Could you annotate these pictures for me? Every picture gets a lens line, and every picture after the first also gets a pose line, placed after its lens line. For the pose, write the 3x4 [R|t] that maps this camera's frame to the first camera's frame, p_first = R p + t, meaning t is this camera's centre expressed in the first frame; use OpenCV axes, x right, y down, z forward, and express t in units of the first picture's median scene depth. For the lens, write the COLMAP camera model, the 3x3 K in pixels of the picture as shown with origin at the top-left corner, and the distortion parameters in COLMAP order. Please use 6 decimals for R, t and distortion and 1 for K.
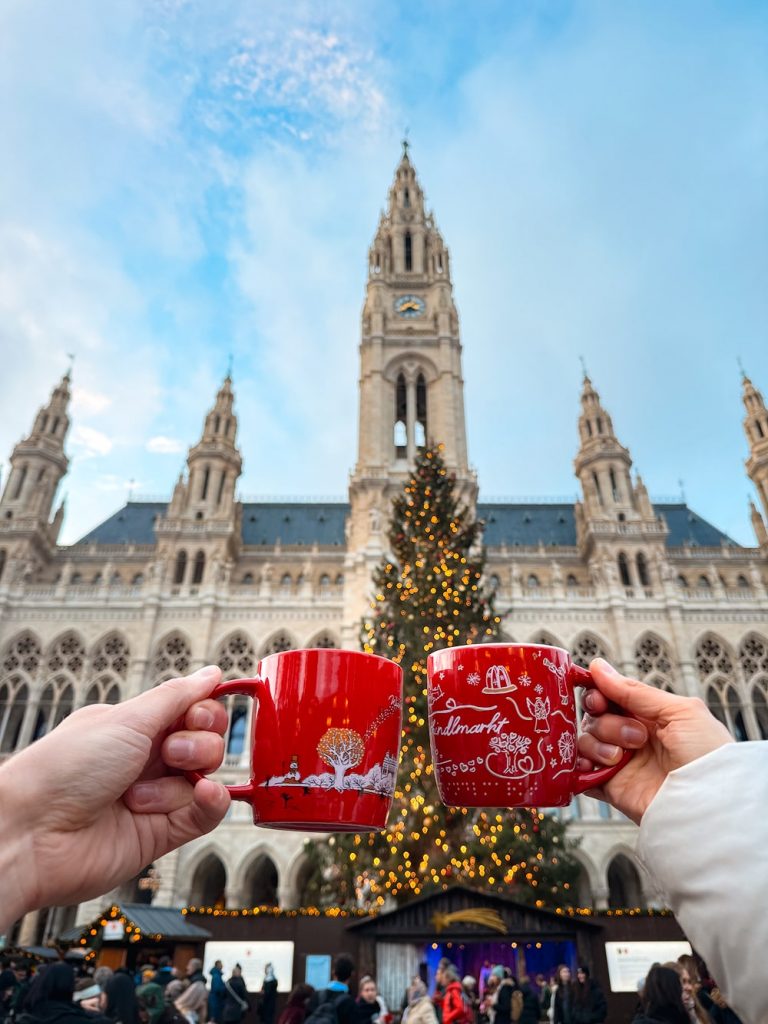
lens RADIAL K [[684.5, 0, 384.0], [0, 684.5, 512.0], [0, 0, 1]] dist [-0.007068, -0.002202]
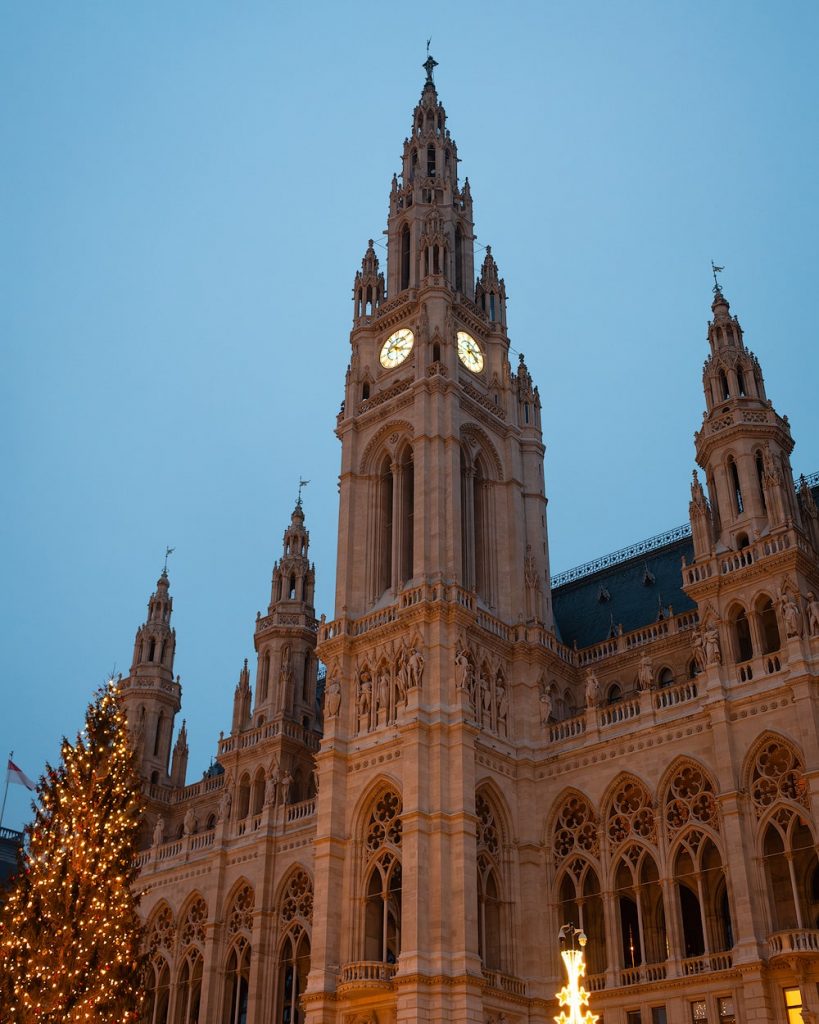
lens RADIAL K [[1168.1, 0, 409.5], [0, 1168.1, 512.0], [0, 0, 1]] dist [-0.098751, -0.001856]
pose [[0.755043, -0.360525, -0.547660, 0.571452], [0.355808, 0.926872, -0.119619, 0.001660], [0.550736, -0.104544, 0.828106, -0.001478]]
